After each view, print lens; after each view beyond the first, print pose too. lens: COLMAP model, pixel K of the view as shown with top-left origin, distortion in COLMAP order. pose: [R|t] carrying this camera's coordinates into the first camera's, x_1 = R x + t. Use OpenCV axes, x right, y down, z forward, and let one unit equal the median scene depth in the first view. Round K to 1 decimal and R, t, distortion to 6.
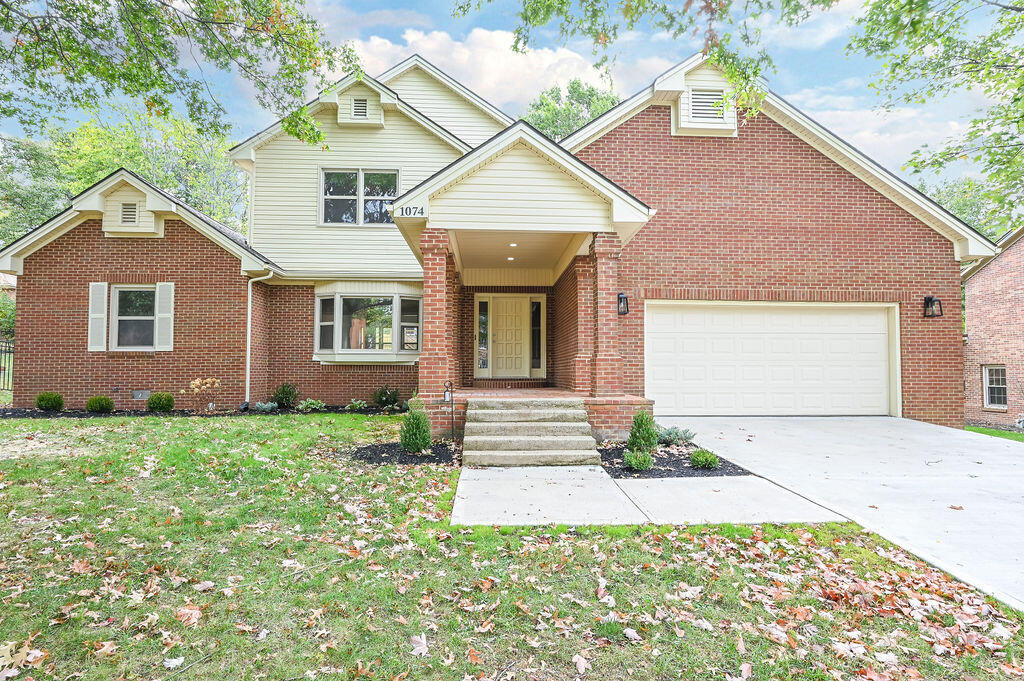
lens RADIAL K [[553.7, 0, 512.0], [0, 553.7, 340.5], [0, 0, 1]] dist [-0.002523, 0.001182]
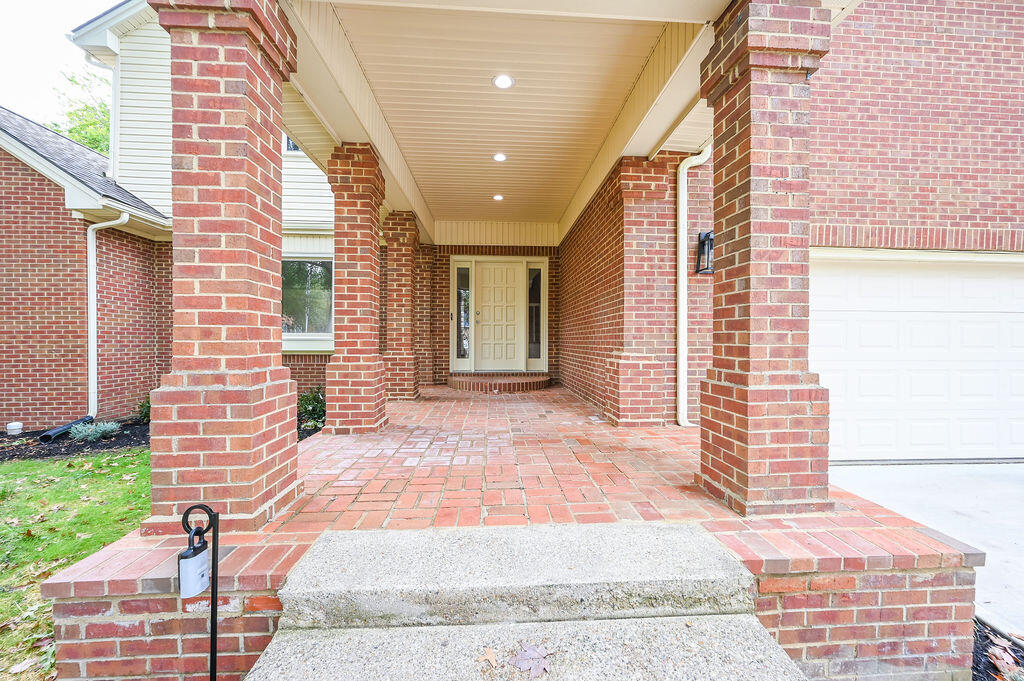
lens RADIAL K [[413.1, 0, 512.0], [0, 413.1, 340.5], [0, 0, 1]] dist [-0.009381, -0.000171]
pose [[0.999978, 0.002295, 0.006247, 0.013597], [-0.002645, 0.998390, 0.056652, -0.006794], [-0.006107, -0.056667, 0.998374, 0.605429]]
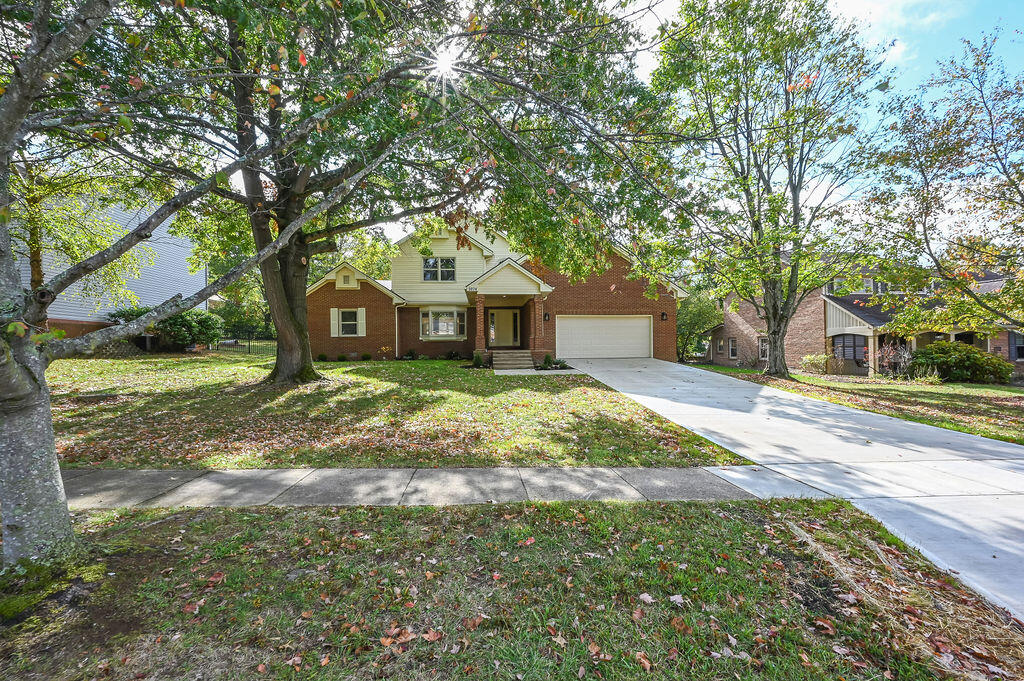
lens RADIAL K [[413.1, 0, 512.0], [0, 413.1, 340.5], [0, 0, 1]] dist [-0.009381, -0.000171]
pose [[0.999634, -0.011774, 0.024376, -0.018360], [0.010549, 0.998706, 0.049759, -0.055776], [-0.024930, -0.049484, 0.998464, -0.992385]]
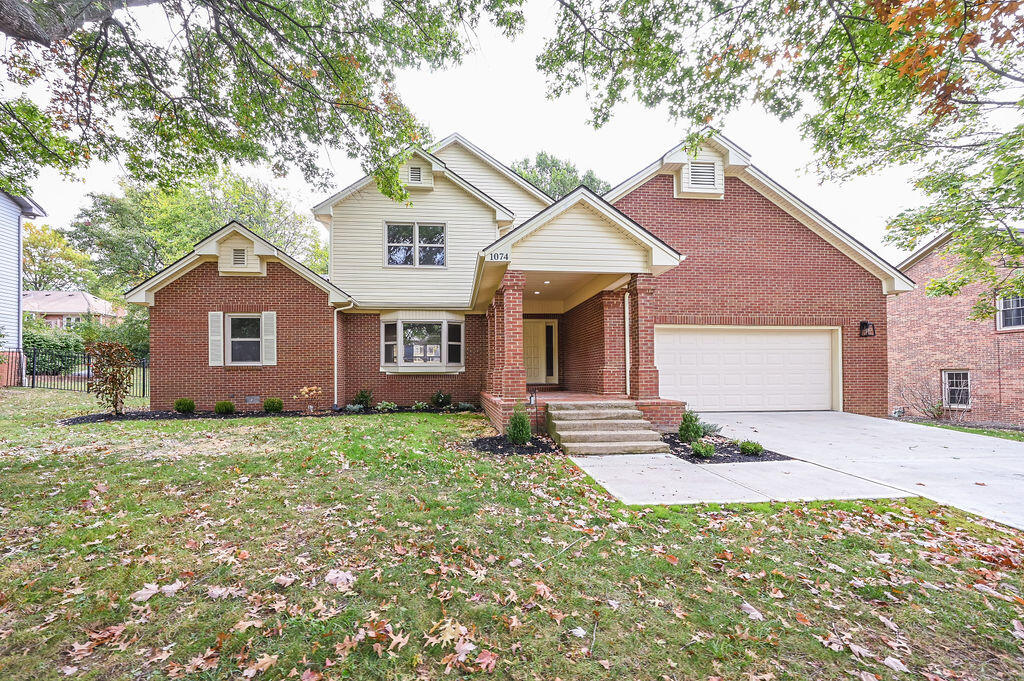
lens RADIAL K [[416.7, 0, 487.8], [0, 416.7, 365.8], [0, 0, 1]] dist [-0.000175, -0.000043]
pose [[0.999421, -0.006543, 0.033404, -0.186151], [0.005506, 0.999503, 0.031037, -0.008378], [-0.033591, -0.030835, 0.998960, 0.022748]]
